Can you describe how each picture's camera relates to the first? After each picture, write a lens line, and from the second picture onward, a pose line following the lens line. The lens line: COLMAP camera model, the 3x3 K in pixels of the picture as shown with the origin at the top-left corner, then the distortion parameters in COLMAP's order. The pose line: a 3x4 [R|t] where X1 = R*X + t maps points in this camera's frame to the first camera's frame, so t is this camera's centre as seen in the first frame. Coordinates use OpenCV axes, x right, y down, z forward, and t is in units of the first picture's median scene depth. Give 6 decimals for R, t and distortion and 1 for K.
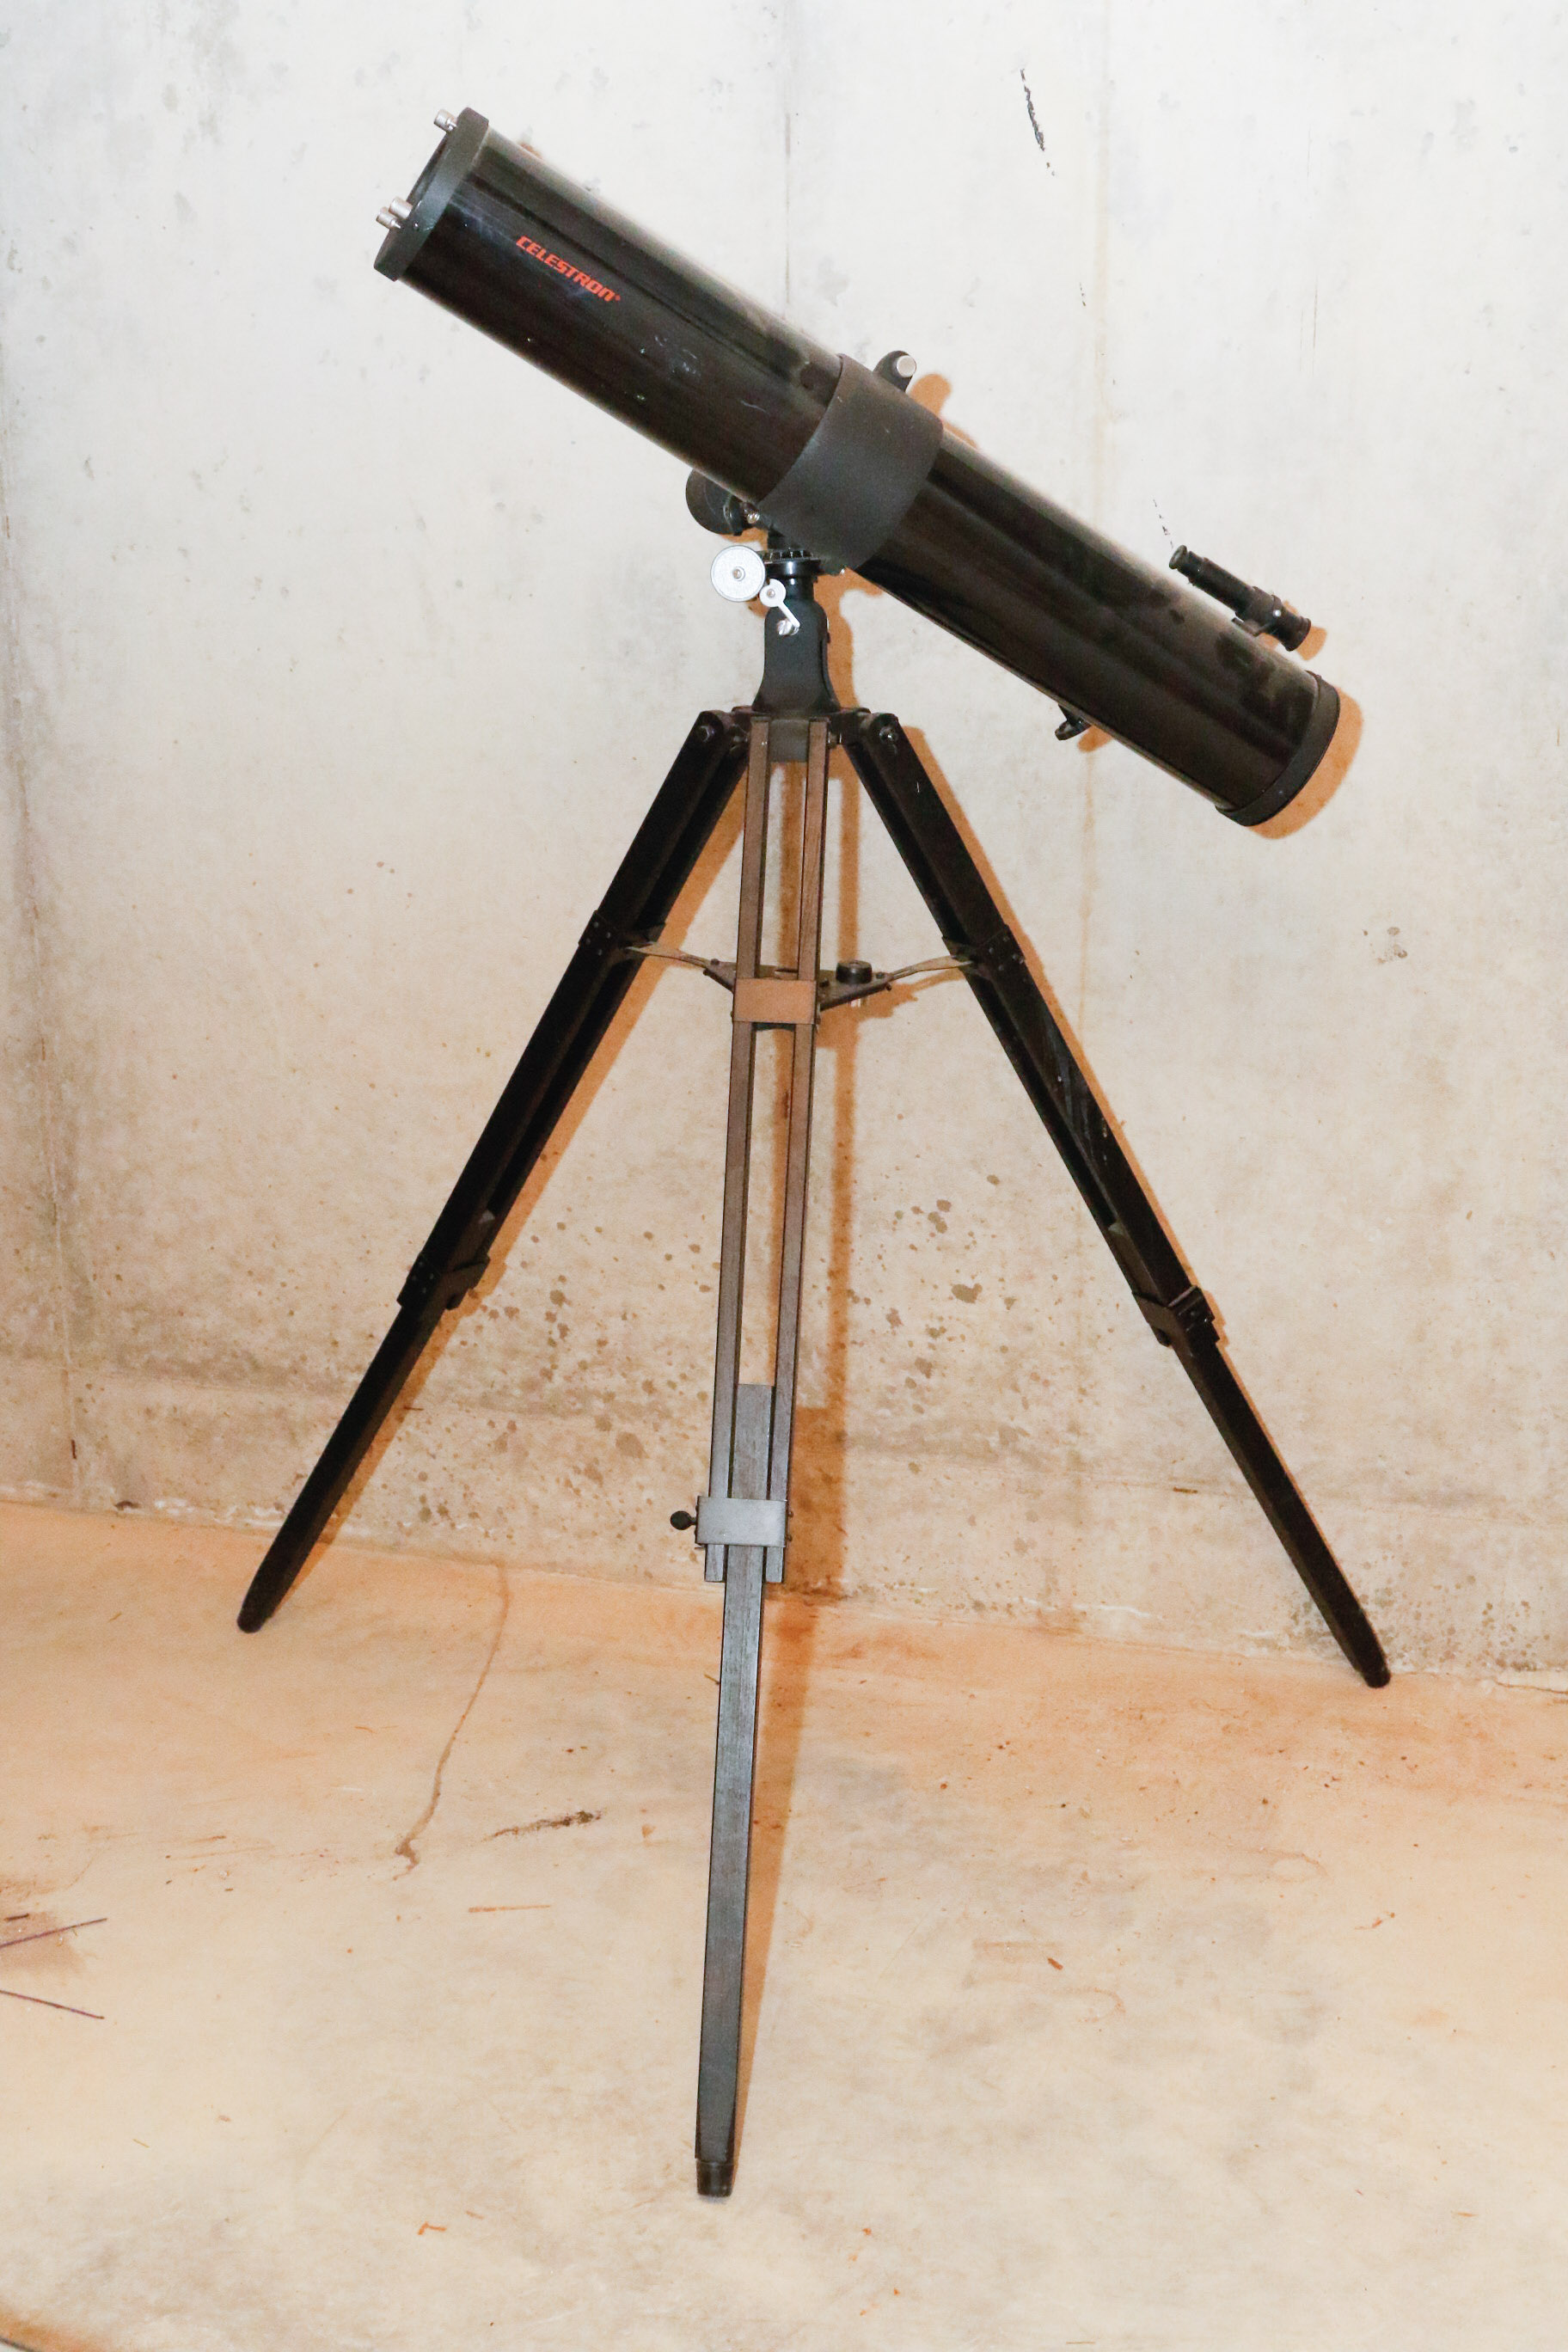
lens RADIAL K [[3044.9, 0, 784.0], [0, 3044.9, 1176.0], [0, 0, 1]] dist [-0.050131, 0.029186]
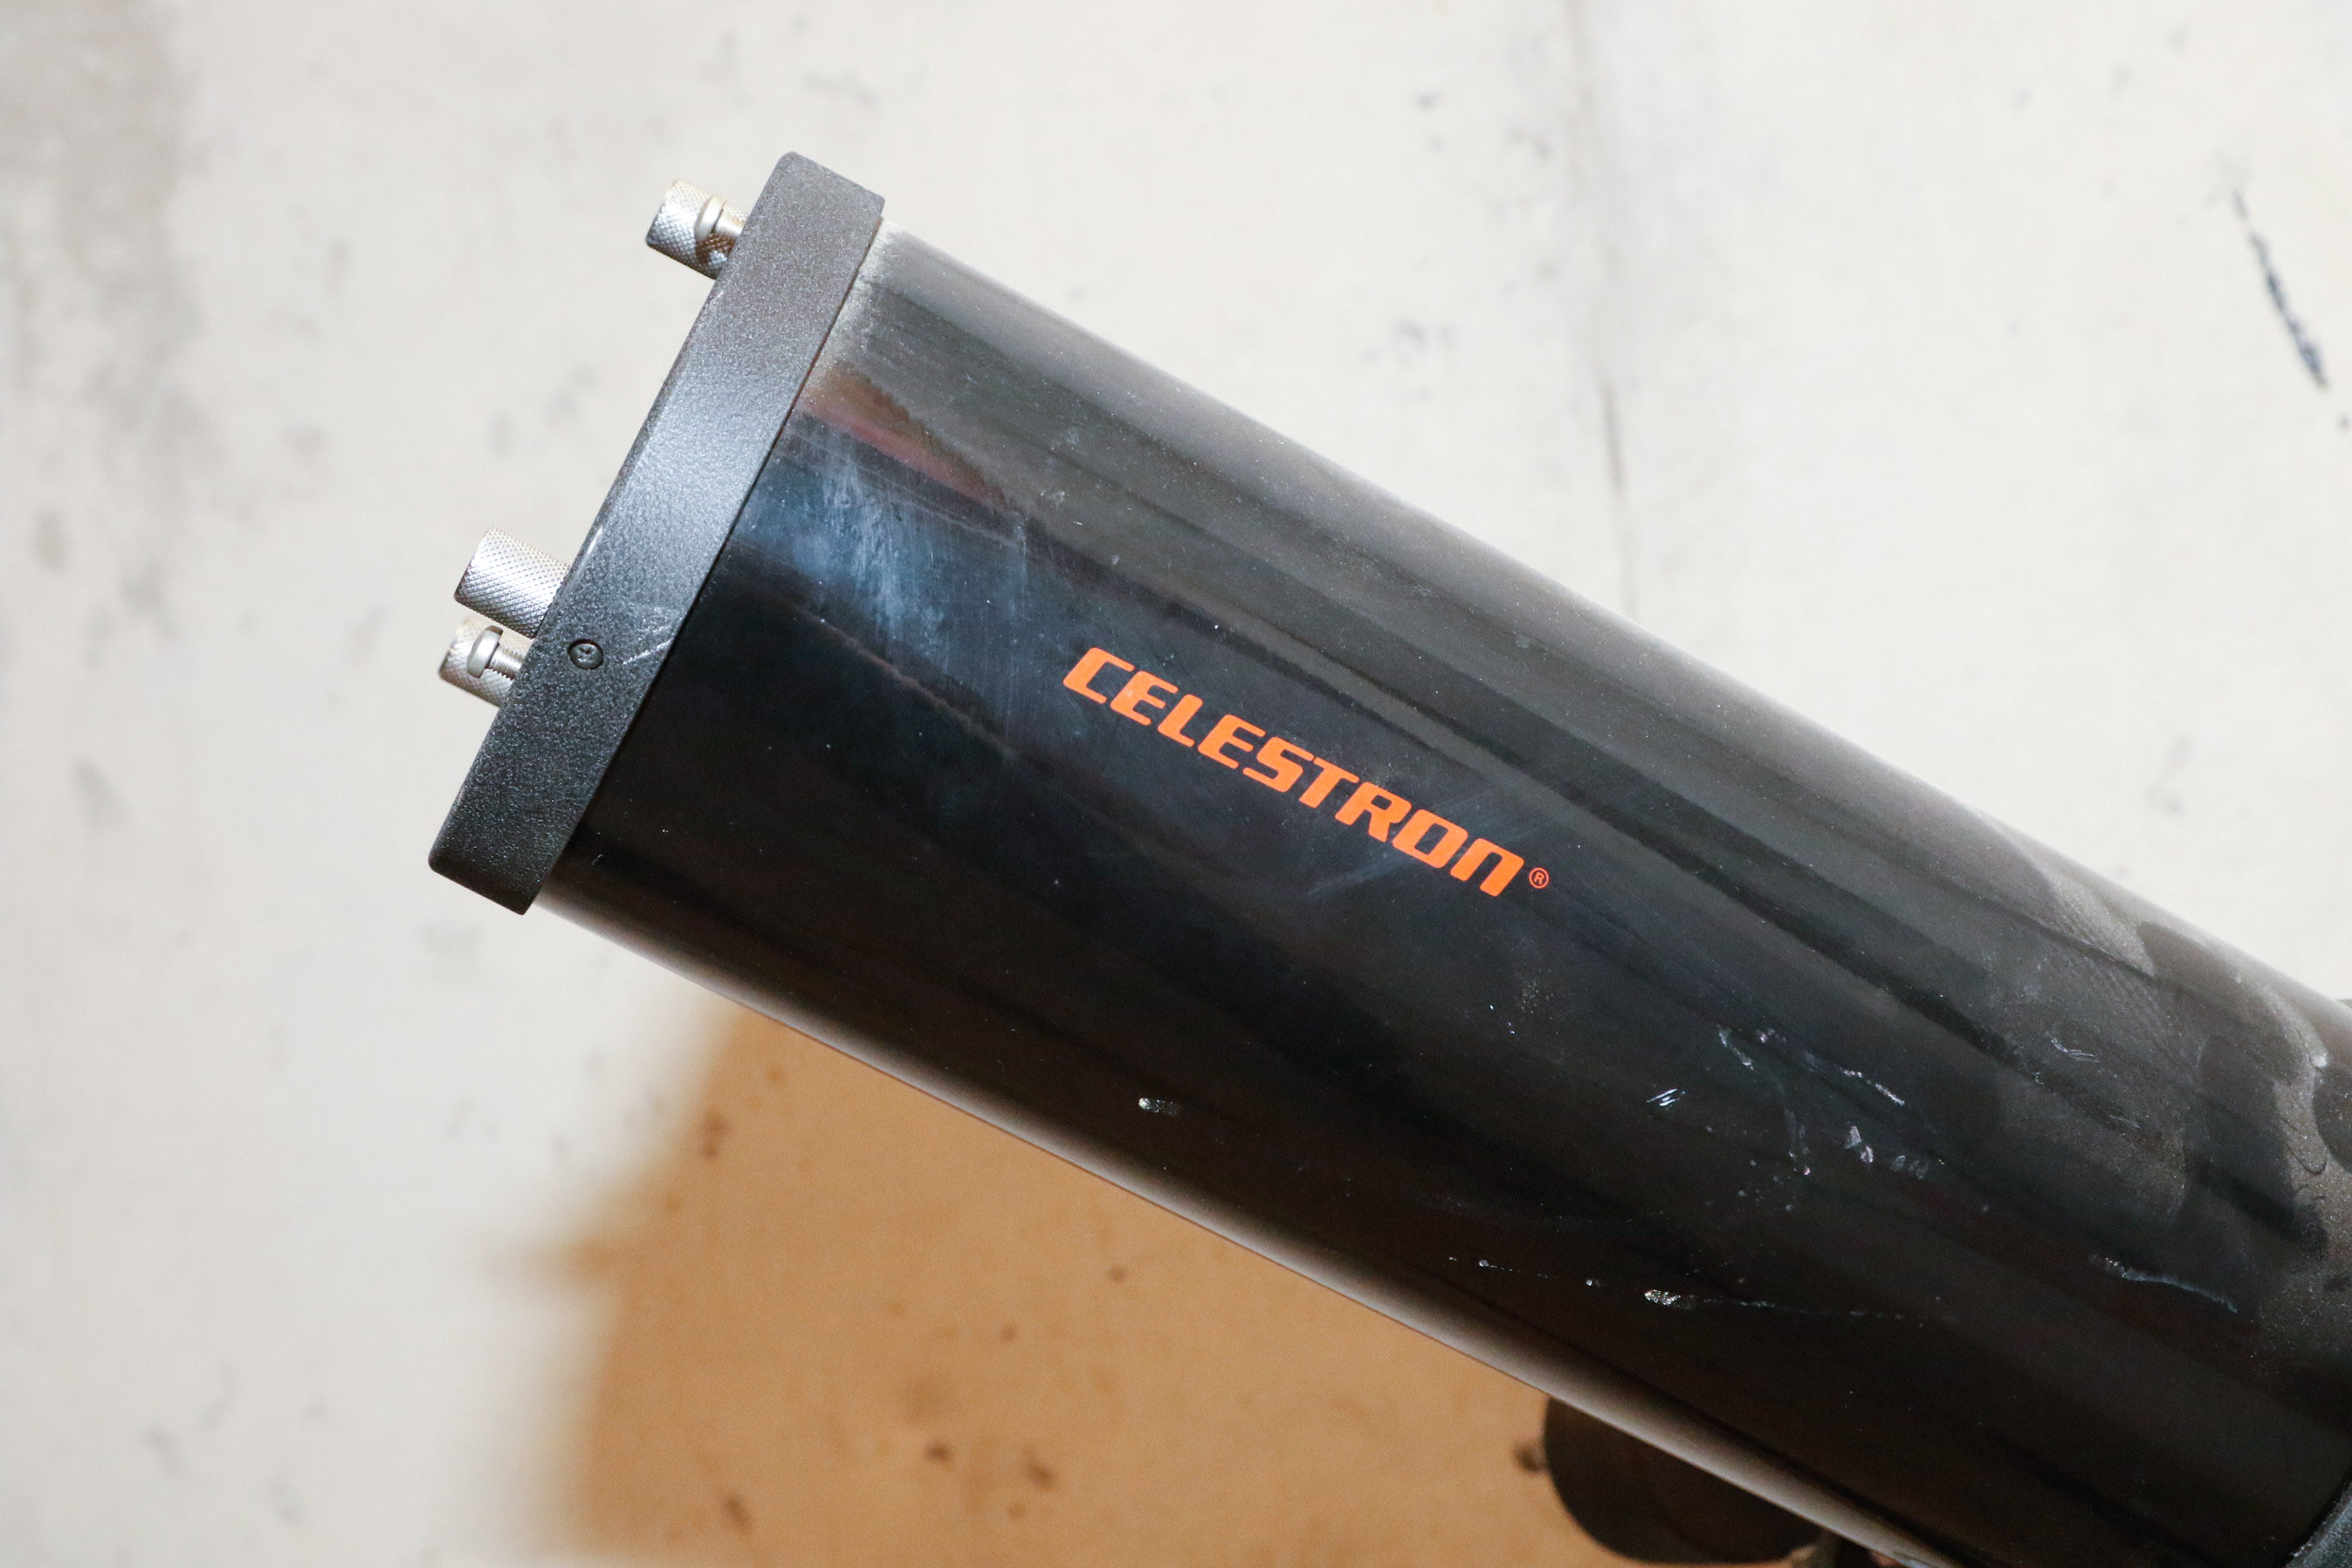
lens RADIAL K [[3572.8, 0, 1176.0], [0, 3572.8, 784.0], [0, 0, 1]] dist [-0.015731, -0.038234]
pose [[0.994066, -0.107929, 0.013551, -0.082779], [0.106909, 0.946398, -0.304797, -0.218260], [0.020072, 0.304437, 0.952321, 0.745525]]
